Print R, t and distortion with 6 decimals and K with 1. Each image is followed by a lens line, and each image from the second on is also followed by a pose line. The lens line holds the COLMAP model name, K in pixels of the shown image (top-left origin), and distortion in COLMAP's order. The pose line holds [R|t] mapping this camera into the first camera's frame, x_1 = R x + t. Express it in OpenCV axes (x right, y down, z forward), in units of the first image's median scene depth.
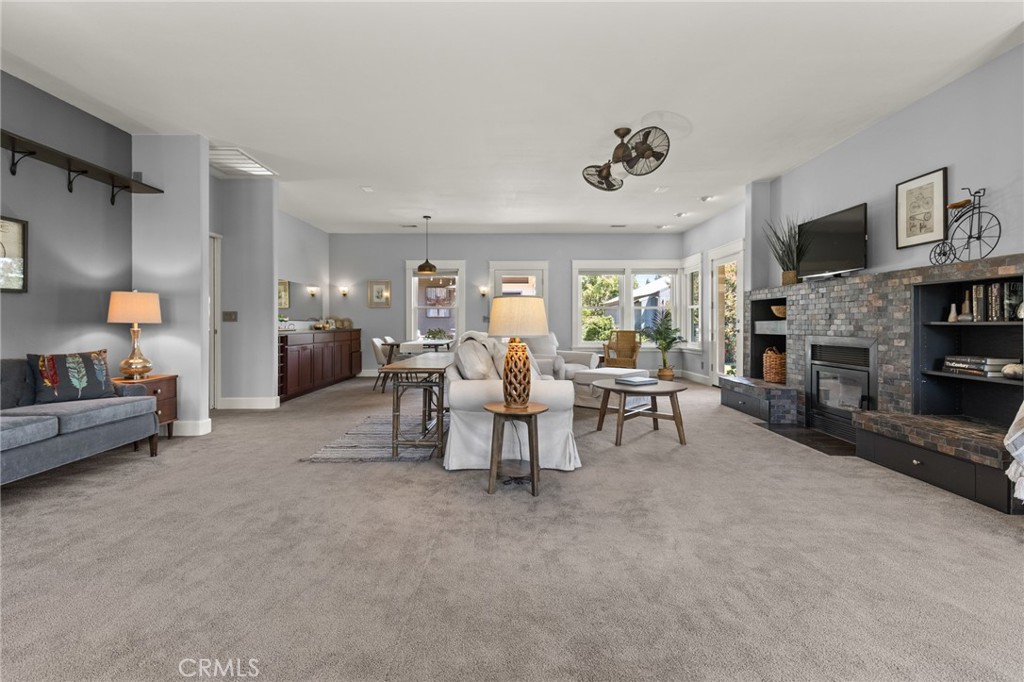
lens RADIAL K [[471.9, 0, 515.4], [0, 471.9, 326.0], [0, 0, 1]] dist [0.003058, 0.000671]
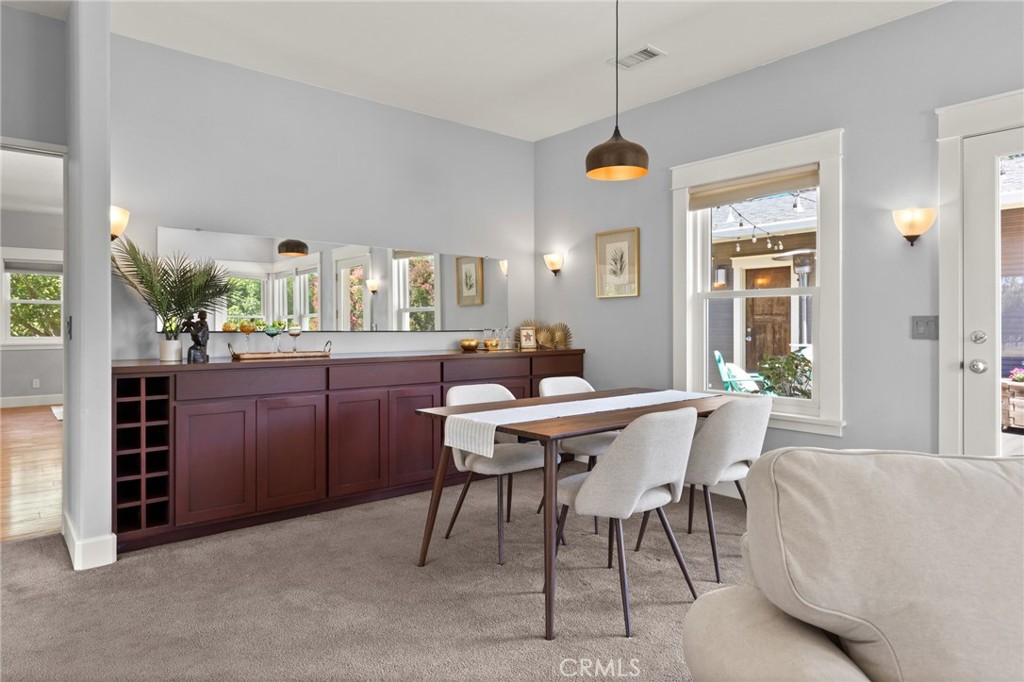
lens RADIAL K [[620.6, 0, 517.2], [0, 620.6, 334.5], [0, 0, 1]] dist [-0.001758, -0.000601]
pose [[0.641084, 0.011772, -0.767381, 0.132246], [-0.005847, 0.999928, 0.010455, -0.029022], [0.767449, -0.002215, 0.641107, 1.281050]]
